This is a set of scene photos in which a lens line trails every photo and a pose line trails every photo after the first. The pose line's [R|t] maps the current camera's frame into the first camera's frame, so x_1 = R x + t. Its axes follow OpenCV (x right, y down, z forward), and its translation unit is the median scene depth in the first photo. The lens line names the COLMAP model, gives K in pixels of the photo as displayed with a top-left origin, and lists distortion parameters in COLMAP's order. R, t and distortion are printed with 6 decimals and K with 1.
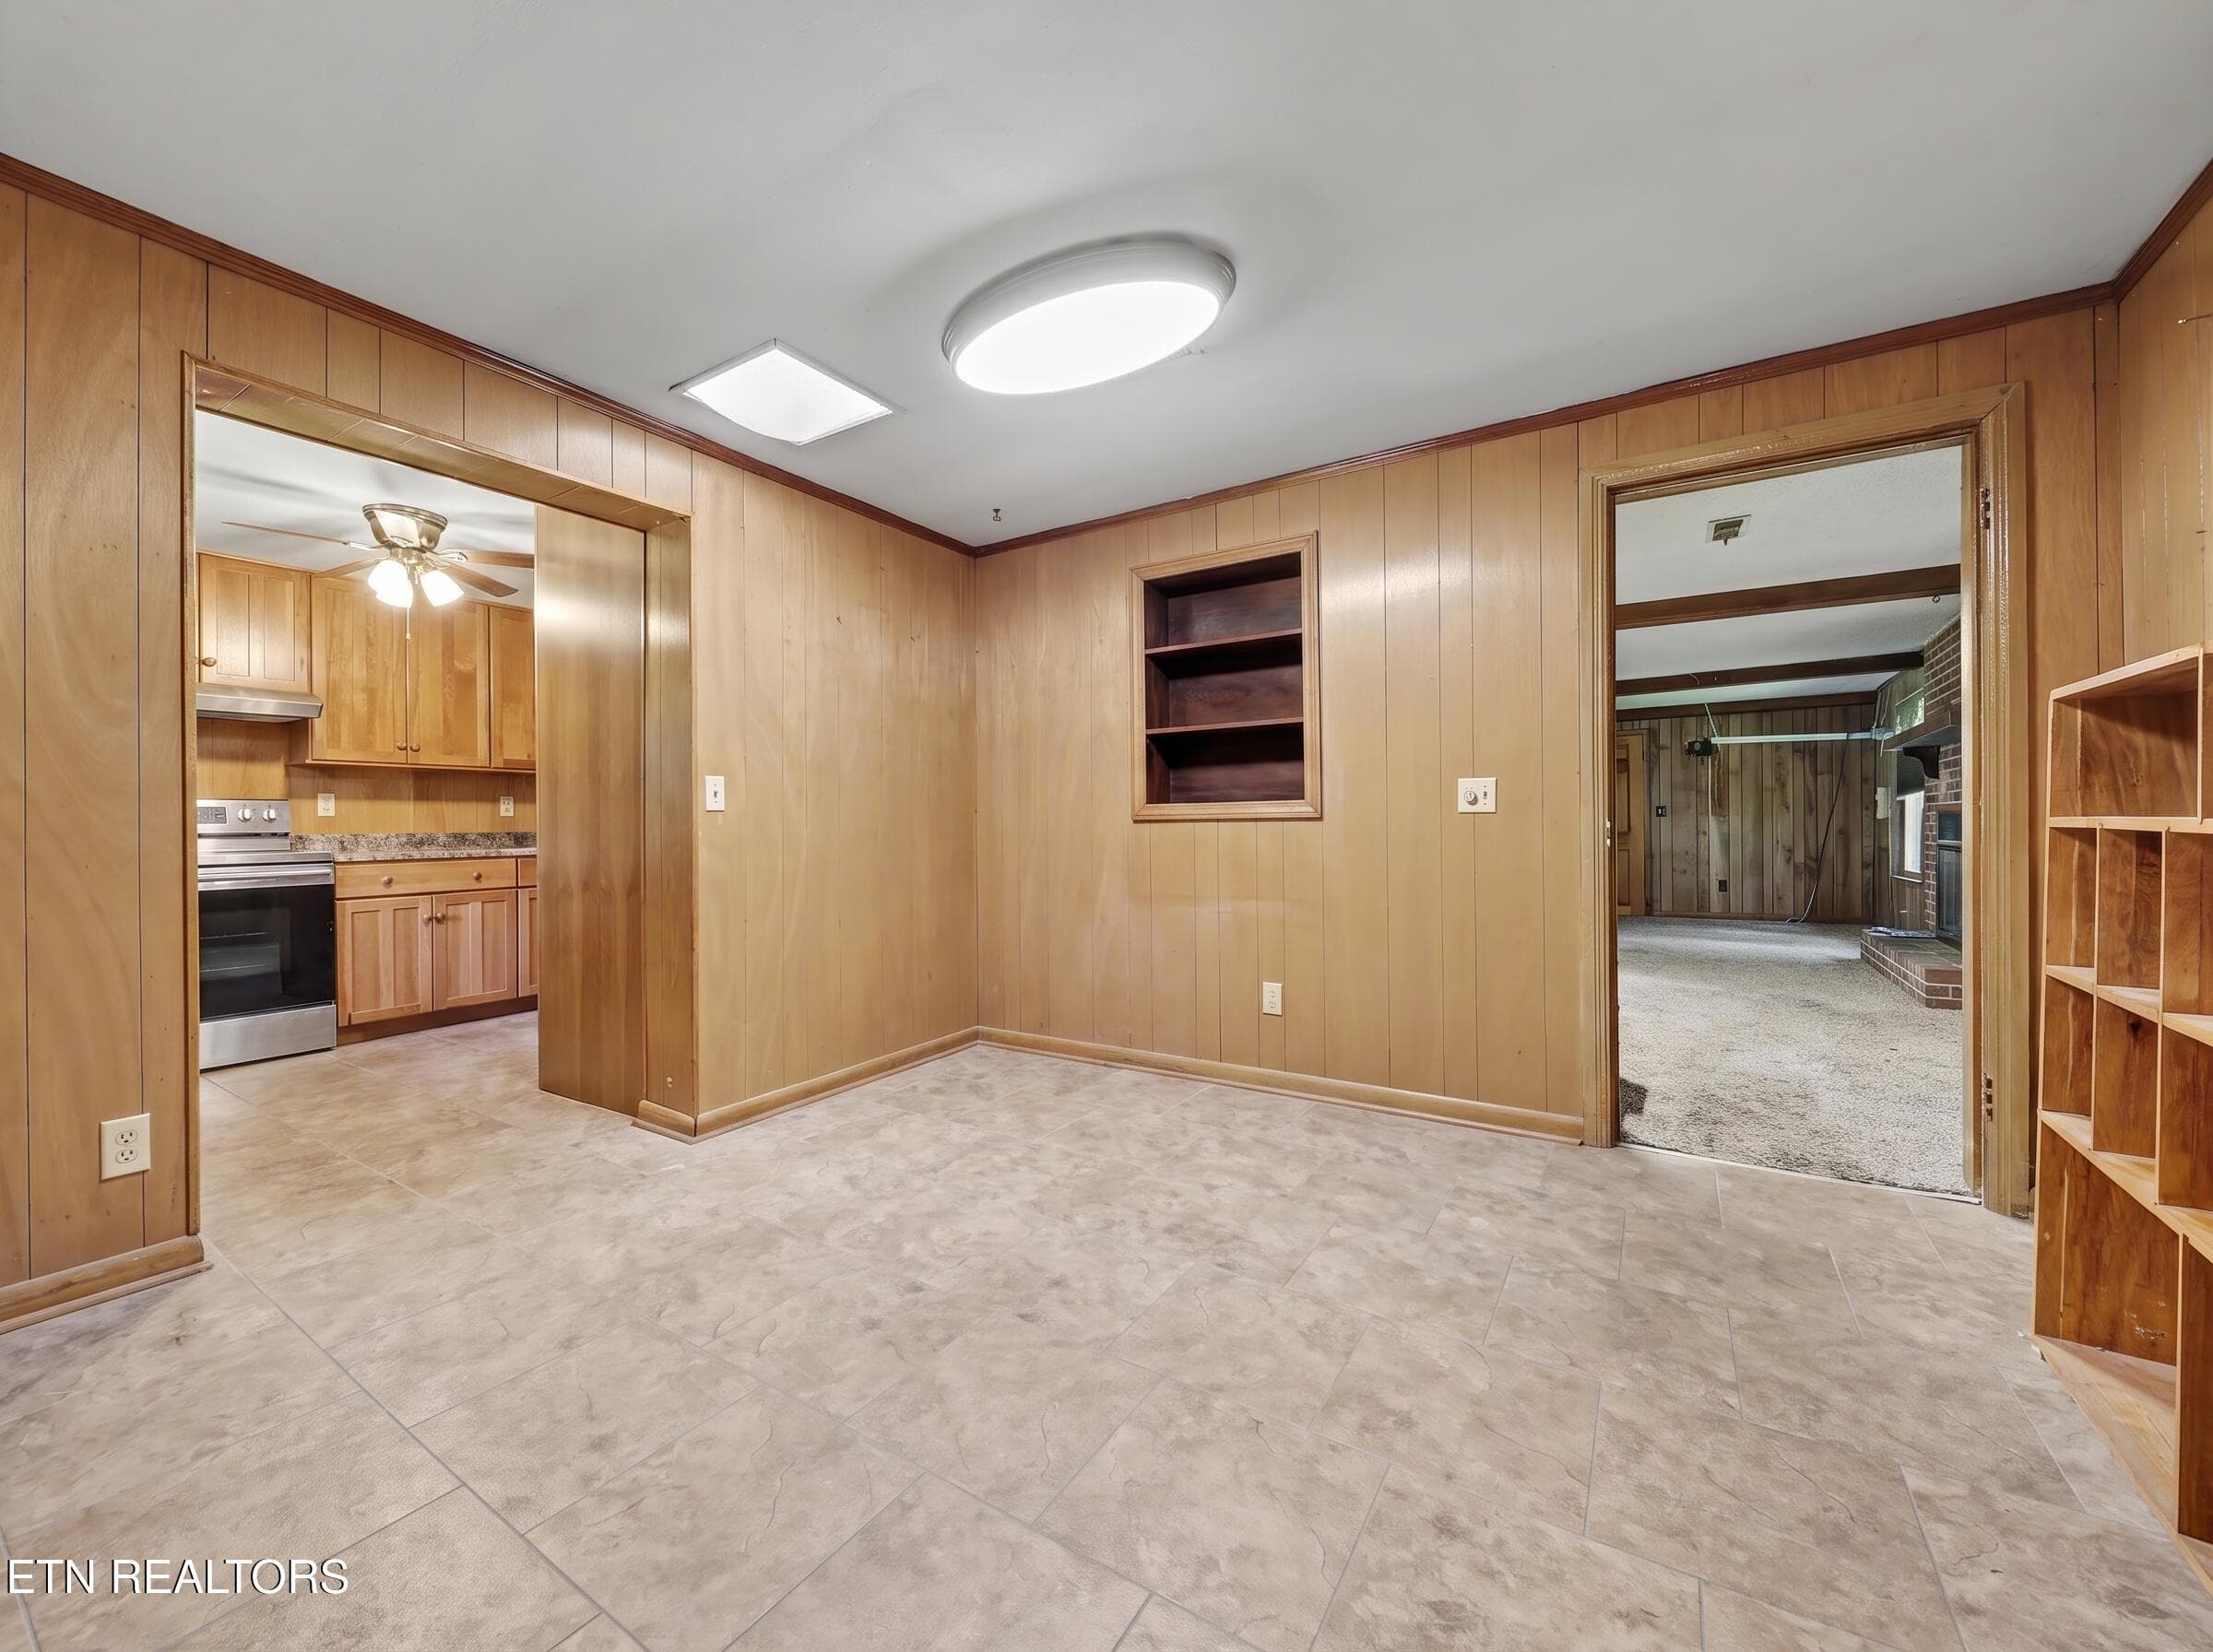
lens RADIAL K [[868.1, 0, 1106.0], [0, 868.1, 816.9], [0, 0, 1]] dist [0.001211, 0.000025]
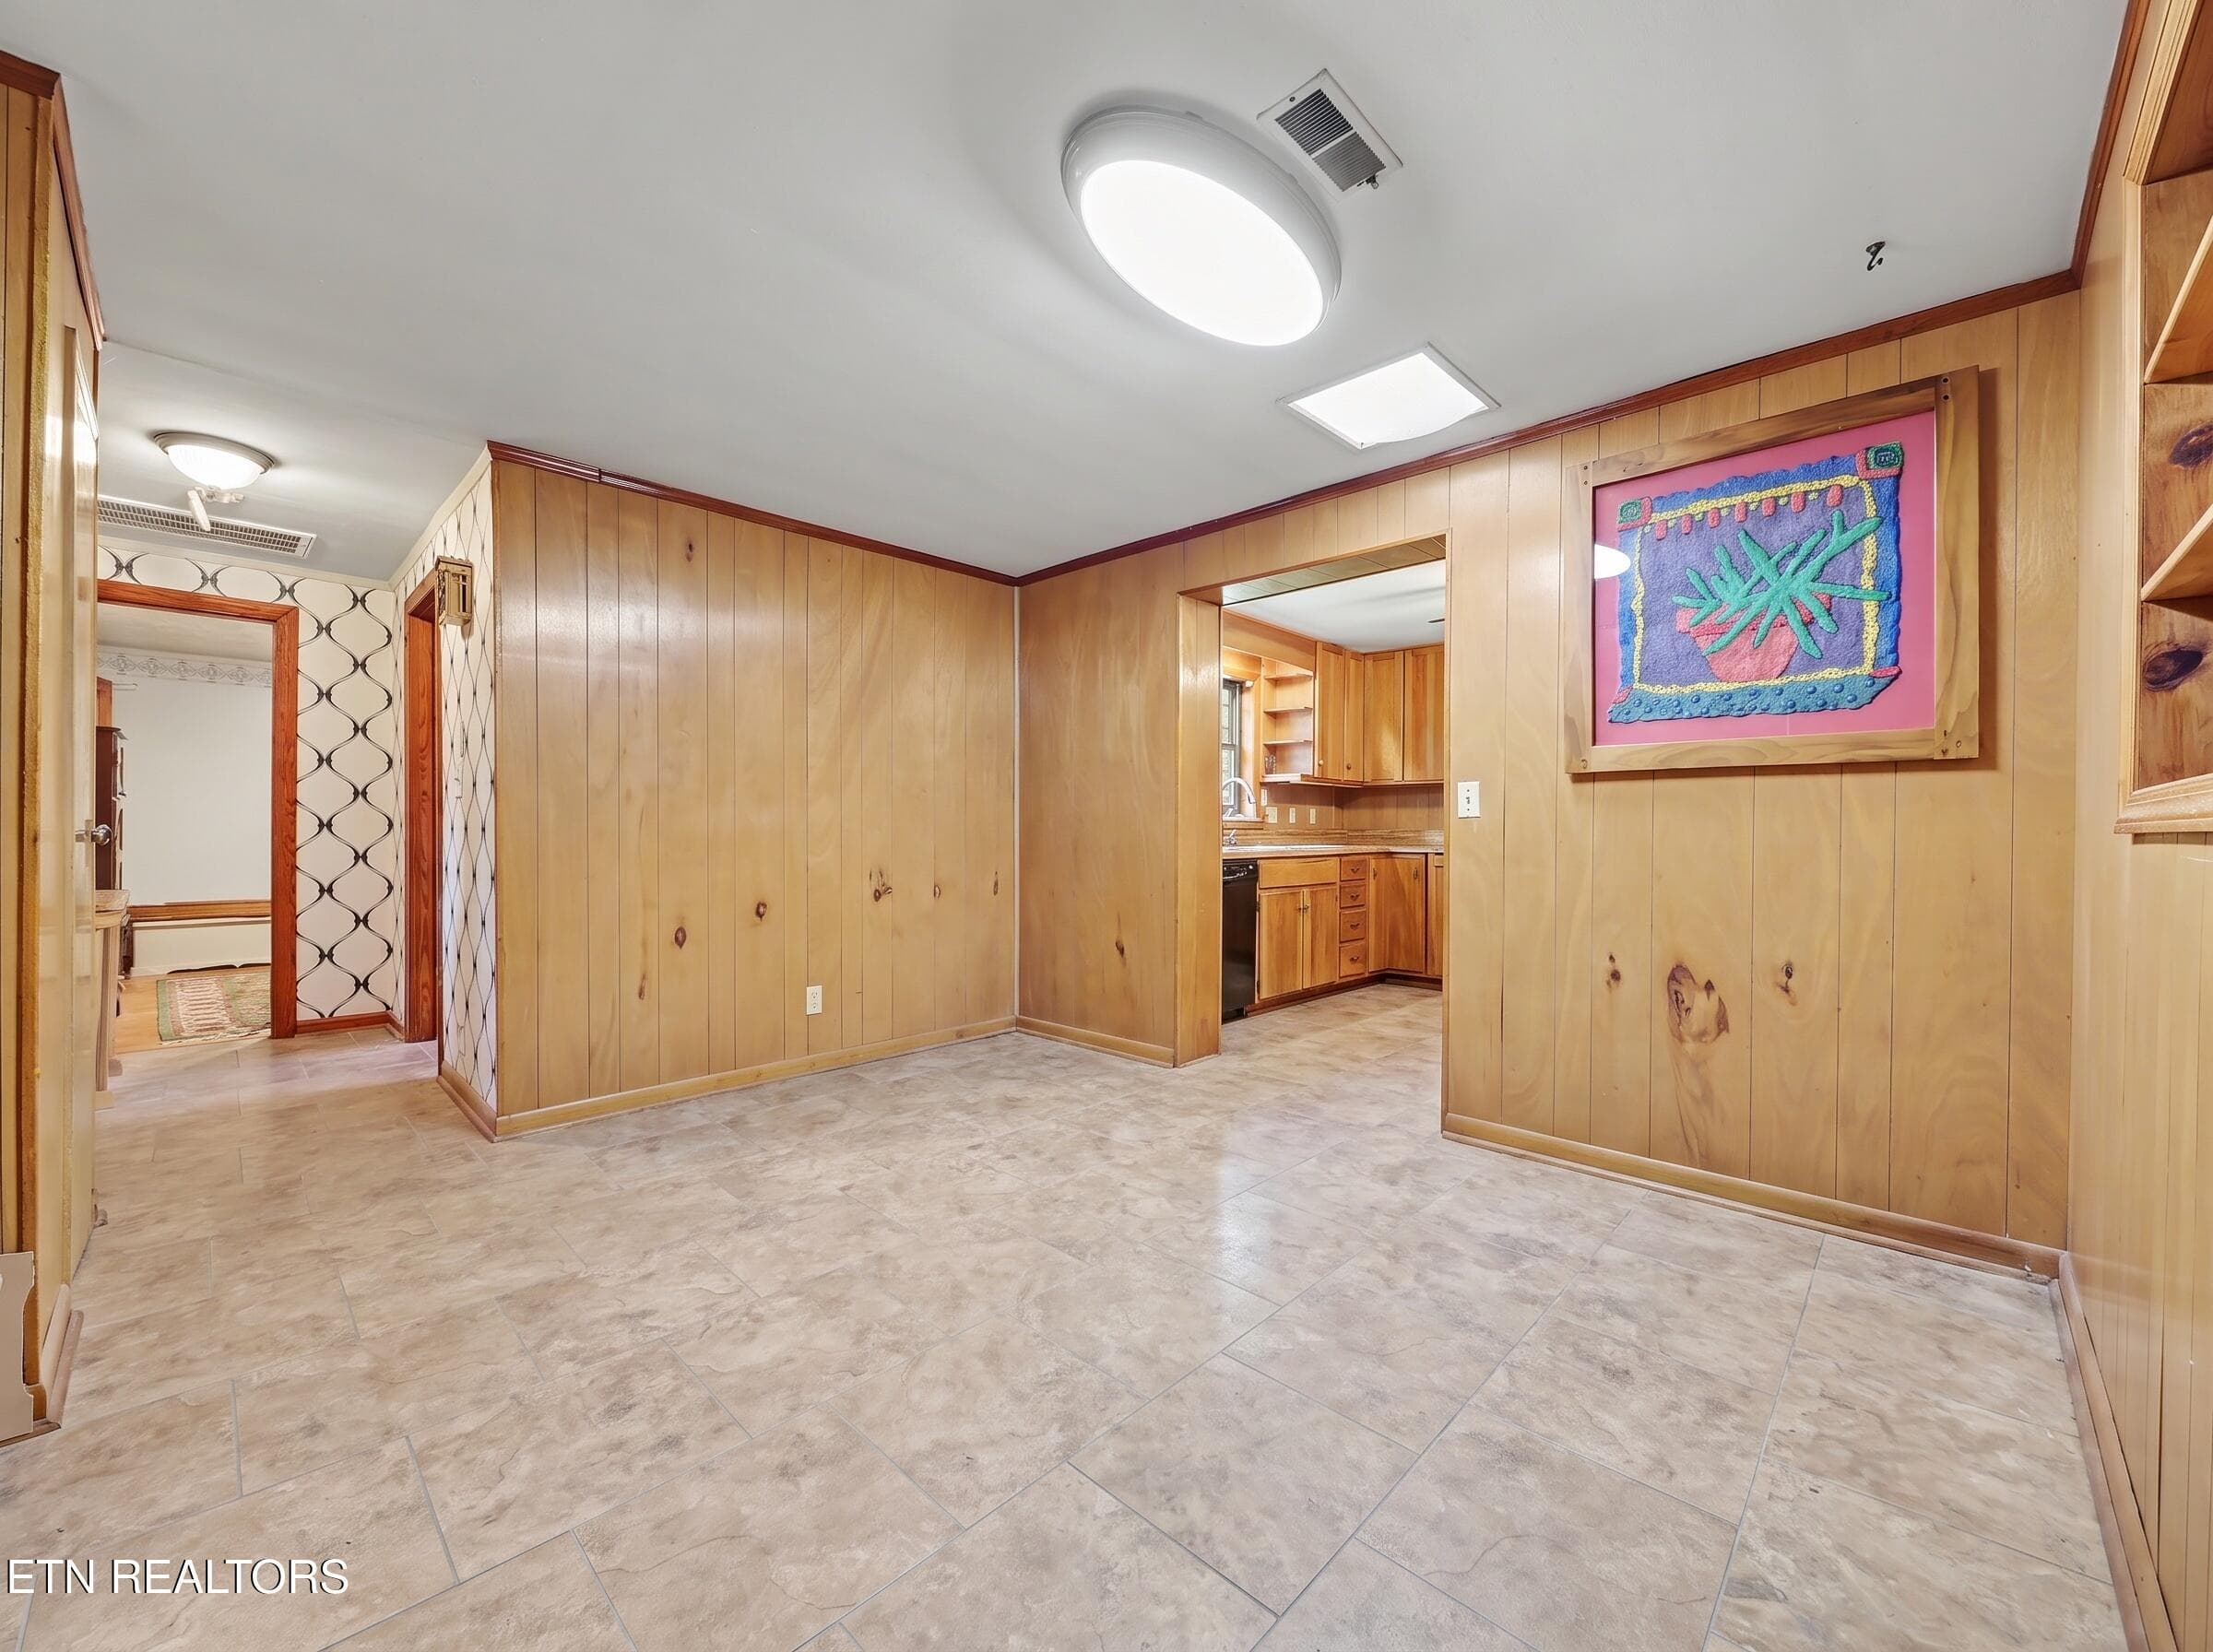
lens RADIAL K [[865.4, 0, 1099.9], [0, 865.4, 833.8], [0, 0, 1]] dist [-0.003764, -0.000462]
pose [[-0.191107, 0.017372, -0.981415, 0.413367], [0.004898, 0.999848, 0.016745, -0.004273], [0.981557, -0.001607, -0.191163, 0.527292]]
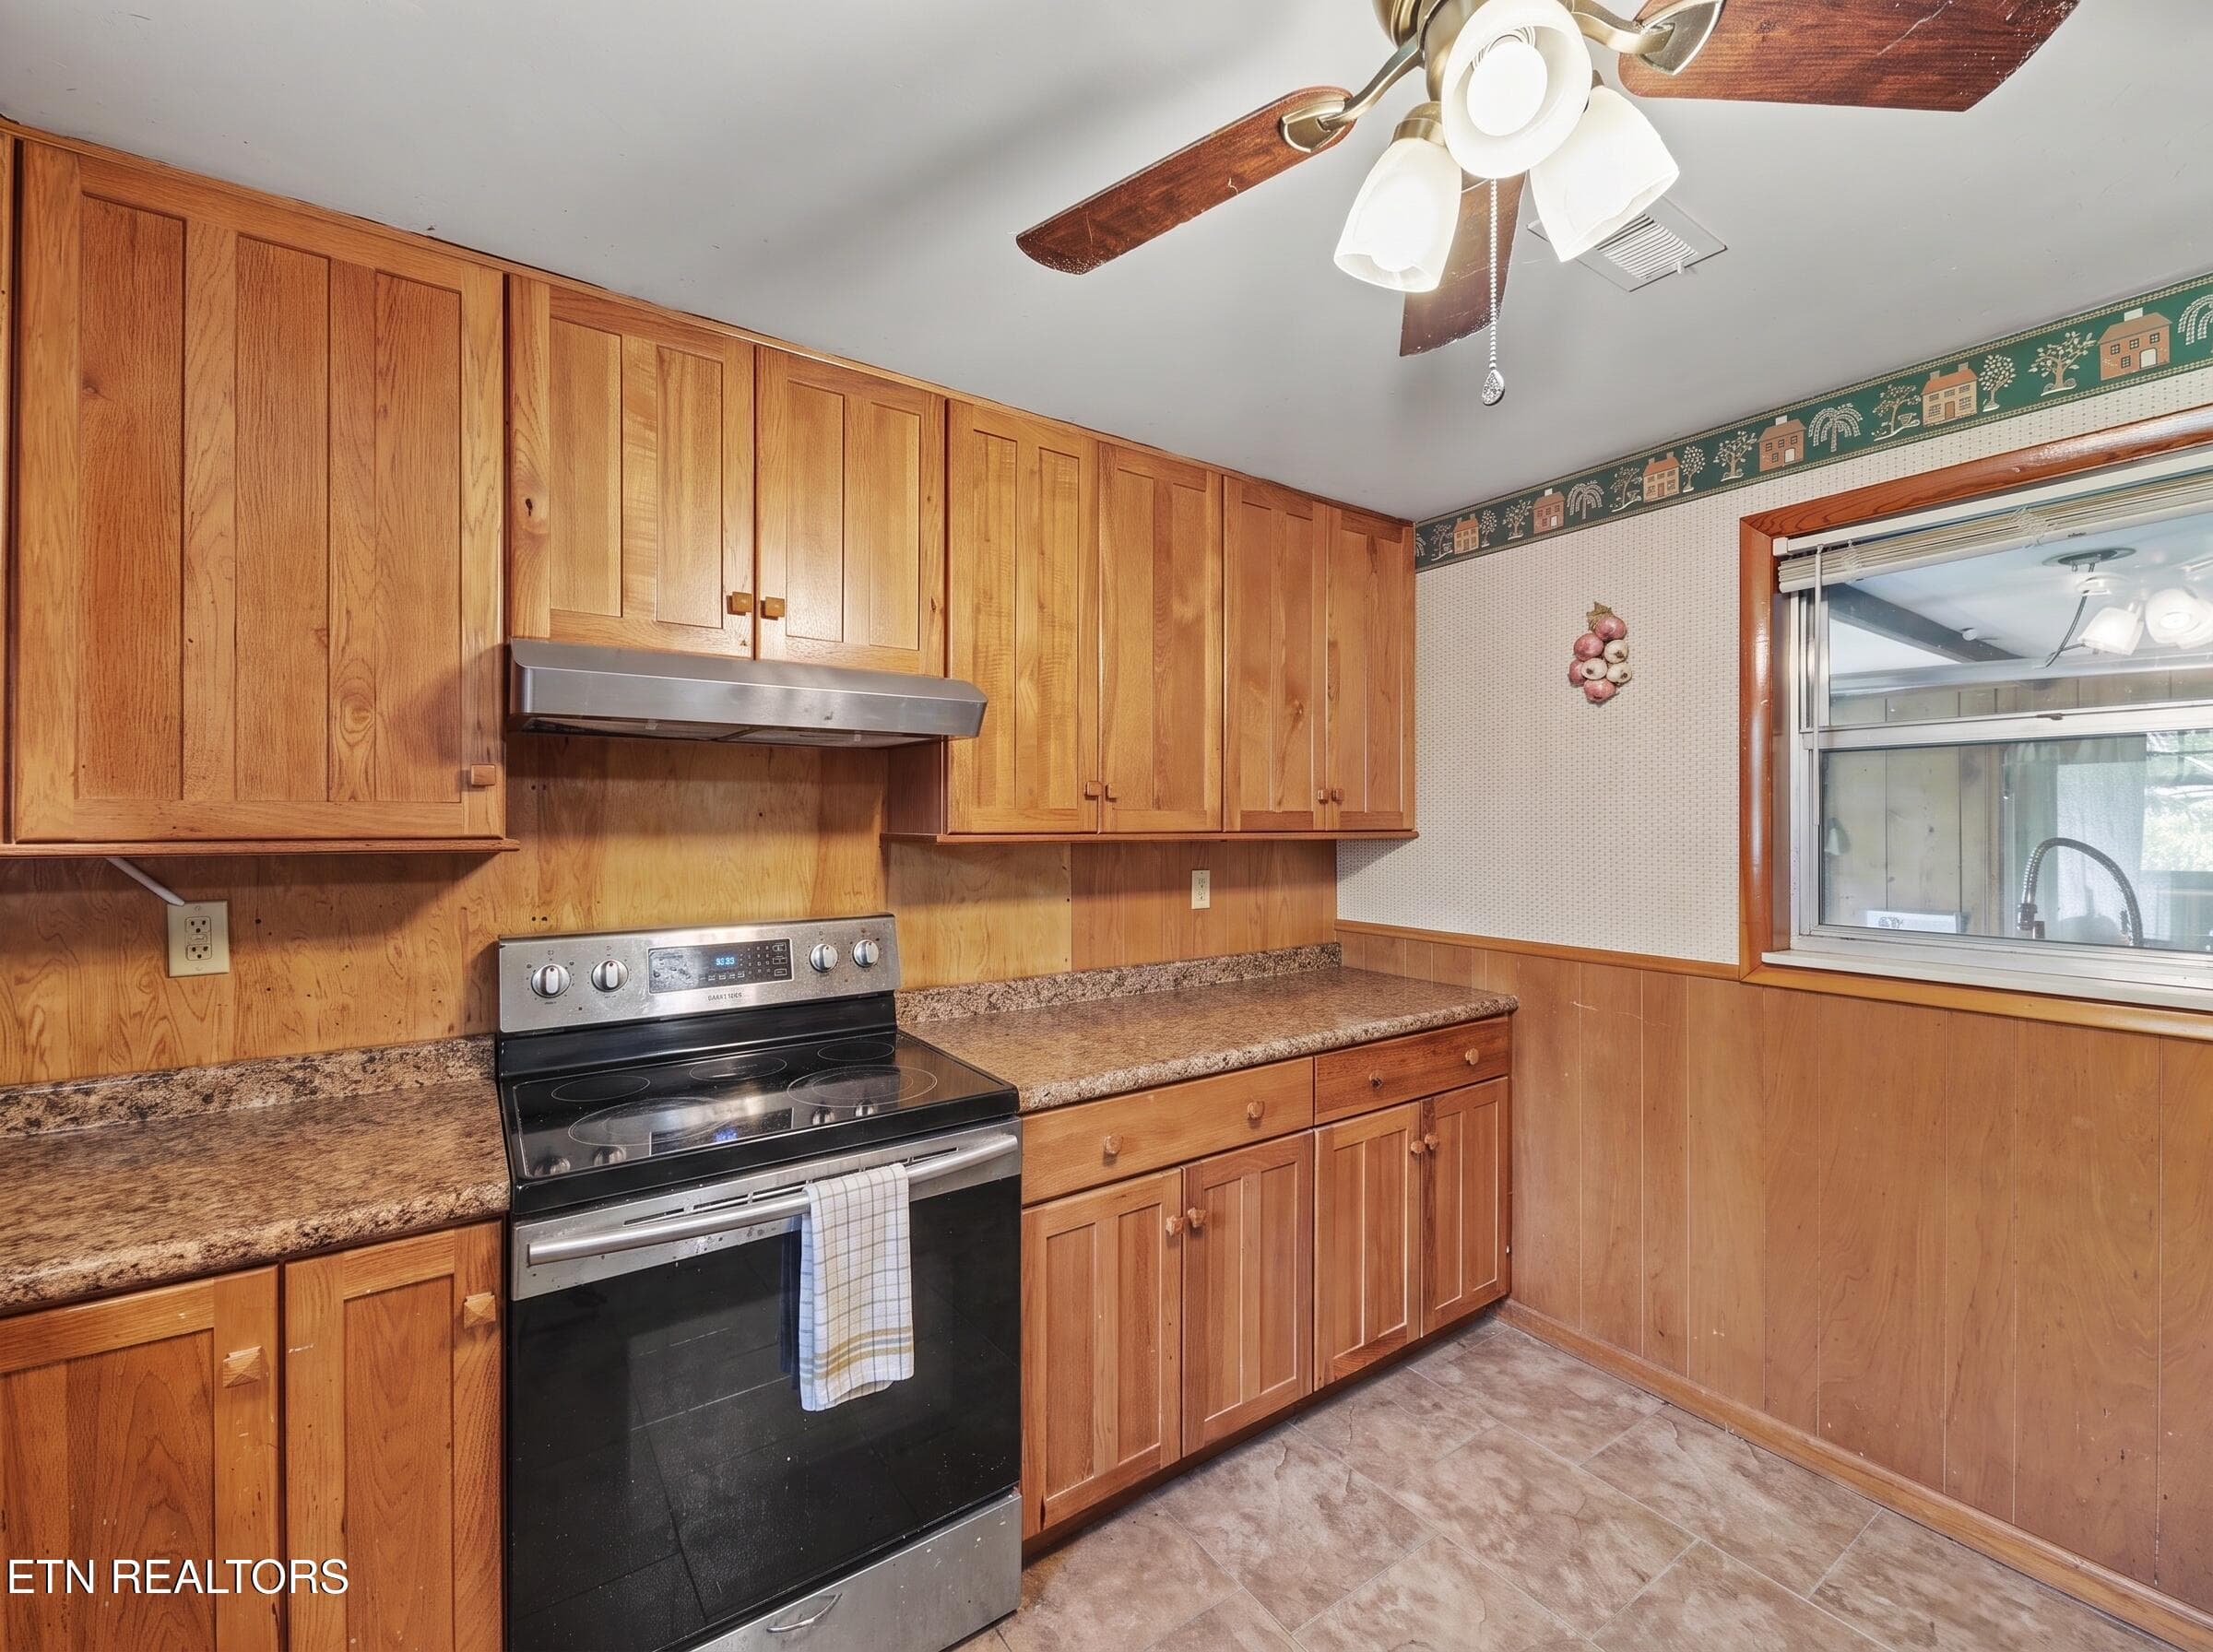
lens RADIAL K [[913.2, 0, 1099.9], [0, 913.2, 816.2], [0, 0, 1]] dist [-0.006908, -0.000294]
pose [[0.921279, 0.013420, -0.388671, -0.677993], [-0.014467, 0.999895, 0.000233, -0.076625], [0.388634, 0.005409, 0.921377, 0.621088]]
